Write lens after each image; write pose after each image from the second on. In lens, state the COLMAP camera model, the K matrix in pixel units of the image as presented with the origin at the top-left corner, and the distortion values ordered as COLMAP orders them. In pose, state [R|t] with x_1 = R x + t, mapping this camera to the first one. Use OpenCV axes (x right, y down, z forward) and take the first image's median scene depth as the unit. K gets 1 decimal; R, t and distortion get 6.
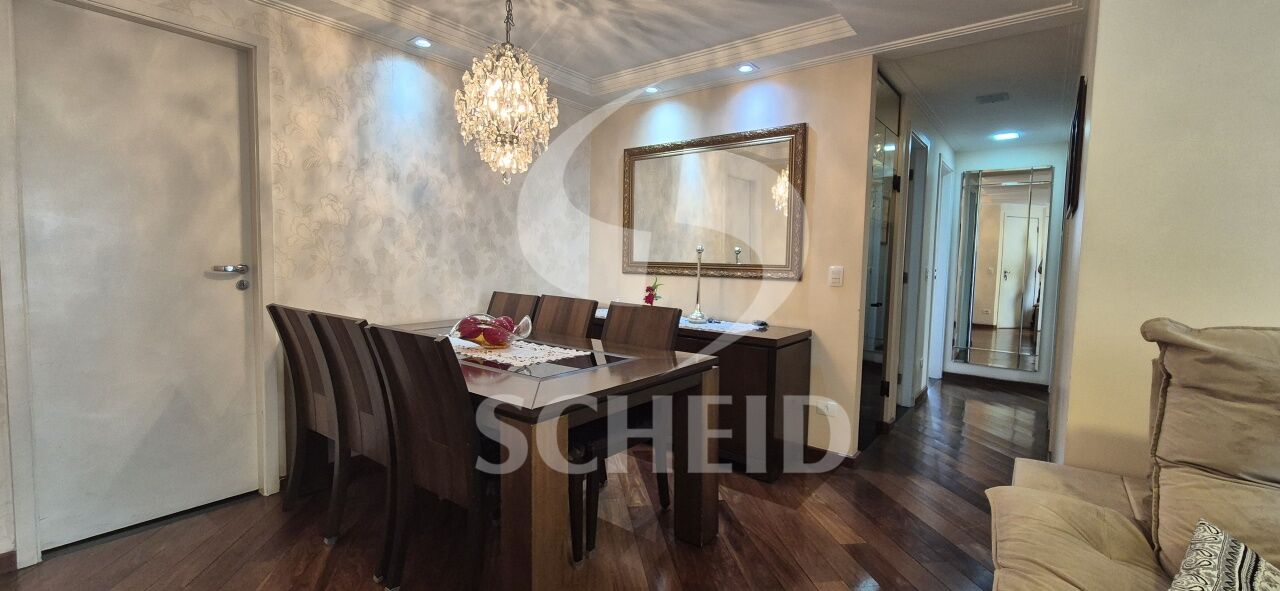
lens RADIAL K [[524.4, 0, 635.2], [0, 524.4, 287.4], [0, 0, 1]] dist [-0.000300, 0.000227]
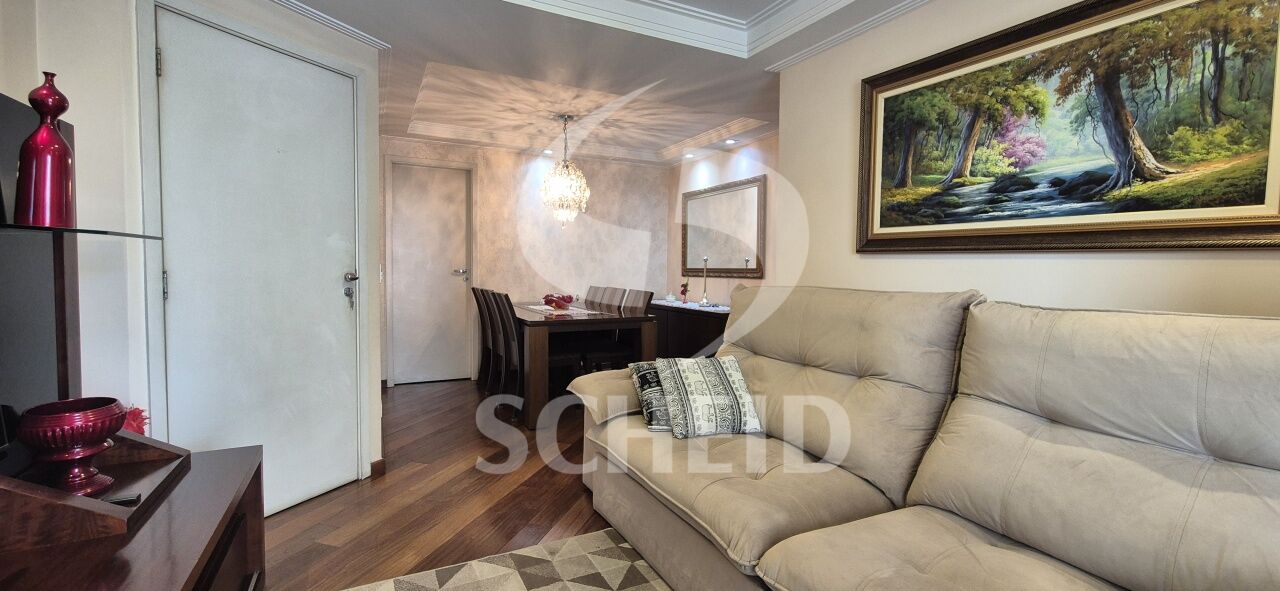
lens RADIAL K [[524.4, 0, 633.5], [0, 524.4, 290.6], [0, 0, 1]] dist [-0.000300, 0.000227]
pose [[0.906769, 0.010972, -0.421485, 0.715097], [-0.019536, 0.999681, -0.016007, 0.059747], [0.421175, 0.022749, 0.906694, -0.602910]]
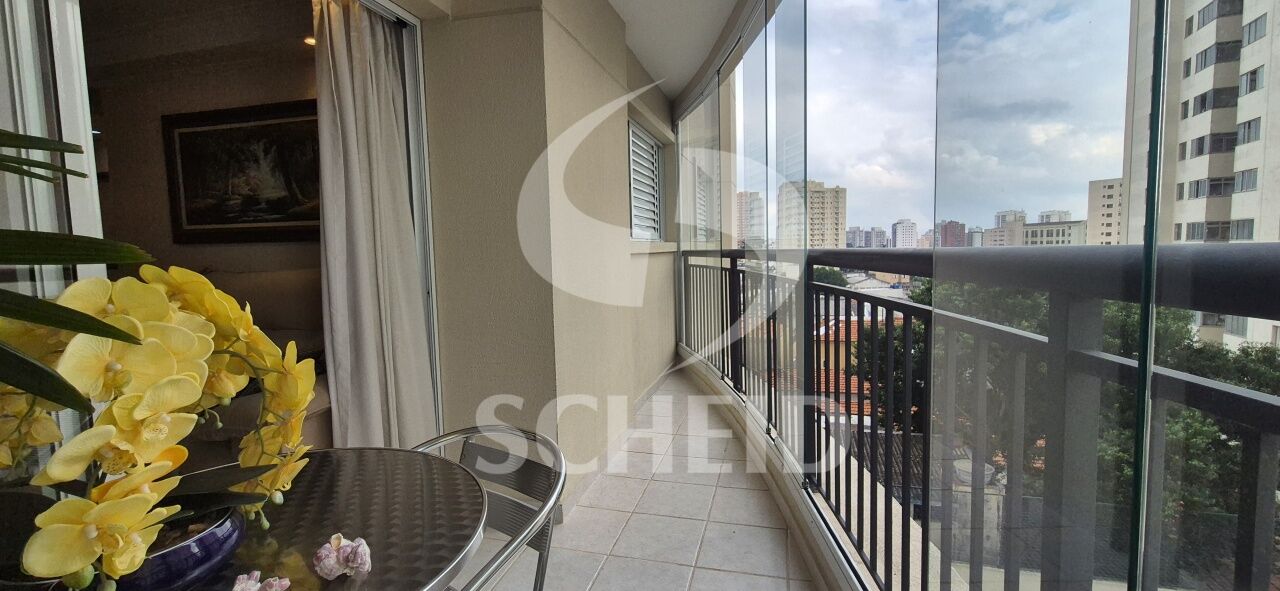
lens RADIAL K [[524.4, 0, 639.7], [0, 524.4, 299.3], [0, 0, 1]] dist [-0.000300, 0.000227]
pose [[0.921548, -0.065744, 0.382657, 1.228249], [0.058477, 0.997820, 0.030604, 0.133480], [-0.383835, -0.005826, 0.923383, -1.204261]]
